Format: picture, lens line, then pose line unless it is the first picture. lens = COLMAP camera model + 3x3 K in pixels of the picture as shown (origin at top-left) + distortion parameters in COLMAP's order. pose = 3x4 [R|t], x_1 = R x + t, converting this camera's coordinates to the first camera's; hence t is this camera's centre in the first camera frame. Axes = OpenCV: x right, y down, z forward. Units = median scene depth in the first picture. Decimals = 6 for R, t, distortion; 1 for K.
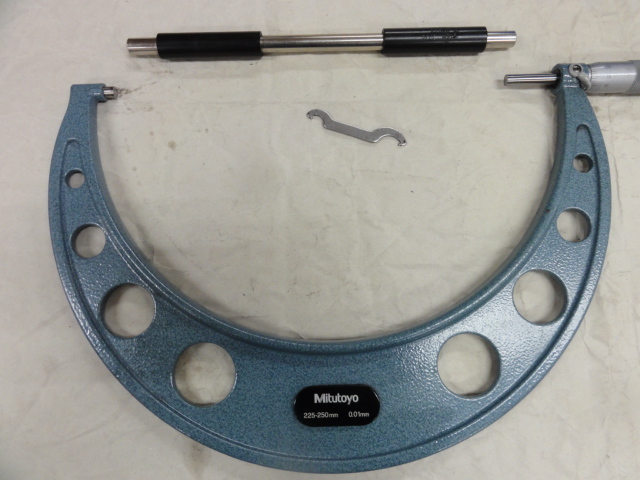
lens RADIAL K [[457.5, 0, 319.0], [0, 457.5, 238.2], [0, 0, 1]] dist [0.005304, 0.007942]
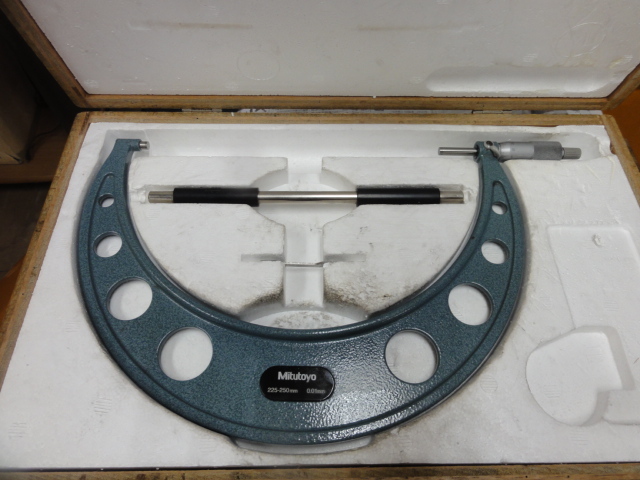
lens RADIAL K [[457.5, 0, 318.2], [0, 457.5, 235.6], [0, 0, 1]] dist [0.005304, 0.007942]
pose [[0.999047, 0.043231, -0.005960, 0.081814], [-0.042791, 0.943665, -0.328124, 0.386090], [-0.008561, 0.328067, 0.944616, -0.204727]]
